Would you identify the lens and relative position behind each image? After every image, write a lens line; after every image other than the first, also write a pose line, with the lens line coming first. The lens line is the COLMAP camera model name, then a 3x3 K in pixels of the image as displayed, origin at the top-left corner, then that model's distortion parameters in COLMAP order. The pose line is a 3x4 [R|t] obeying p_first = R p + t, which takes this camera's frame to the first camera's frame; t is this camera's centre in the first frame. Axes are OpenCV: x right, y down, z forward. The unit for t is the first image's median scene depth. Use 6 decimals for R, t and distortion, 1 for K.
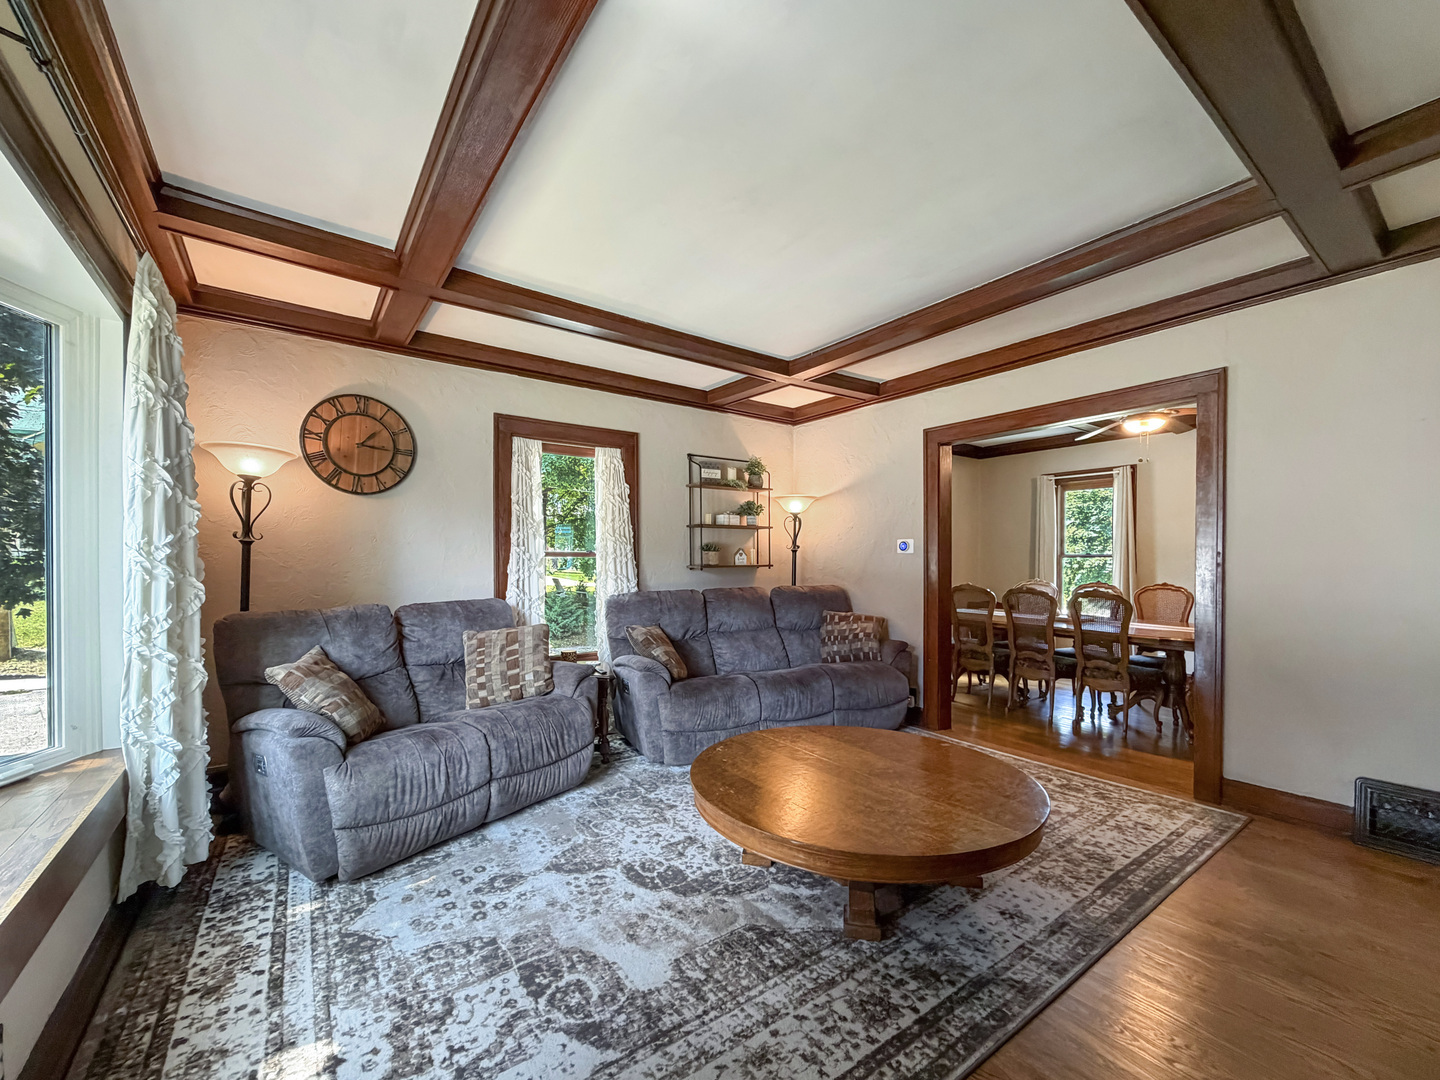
lens RADIAL K [[577.6, 0, 713.1], [0, 577.6, 560.6], [0, 0, 1]] dist [-0.000022, 0.000133]
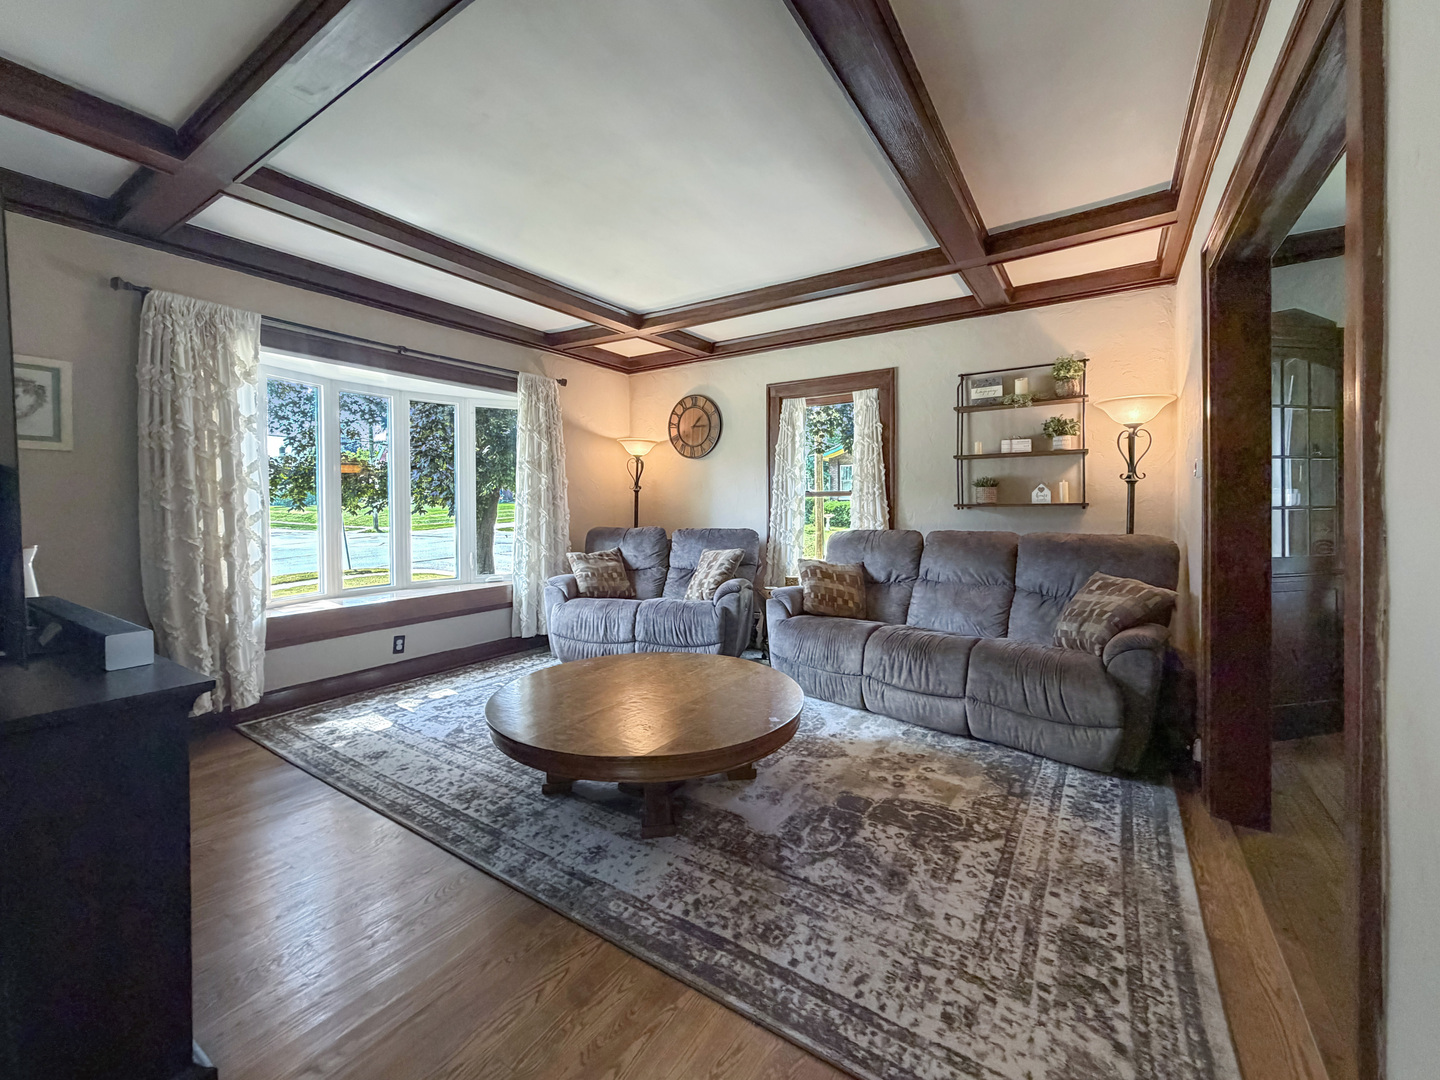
lens RADIAL K [[577.6, 0, 723.6], [0, 577.6, 510.8], [0, 0, 1]] dist [-0.000022, 0.000133]
pose [[0.377495, 0.011904, -0.925935, 0.921889], [0.006201, 0.999862, 0.015383, 0.004724], [0.925991, -0.011549, 0.377369, 0.505921]]
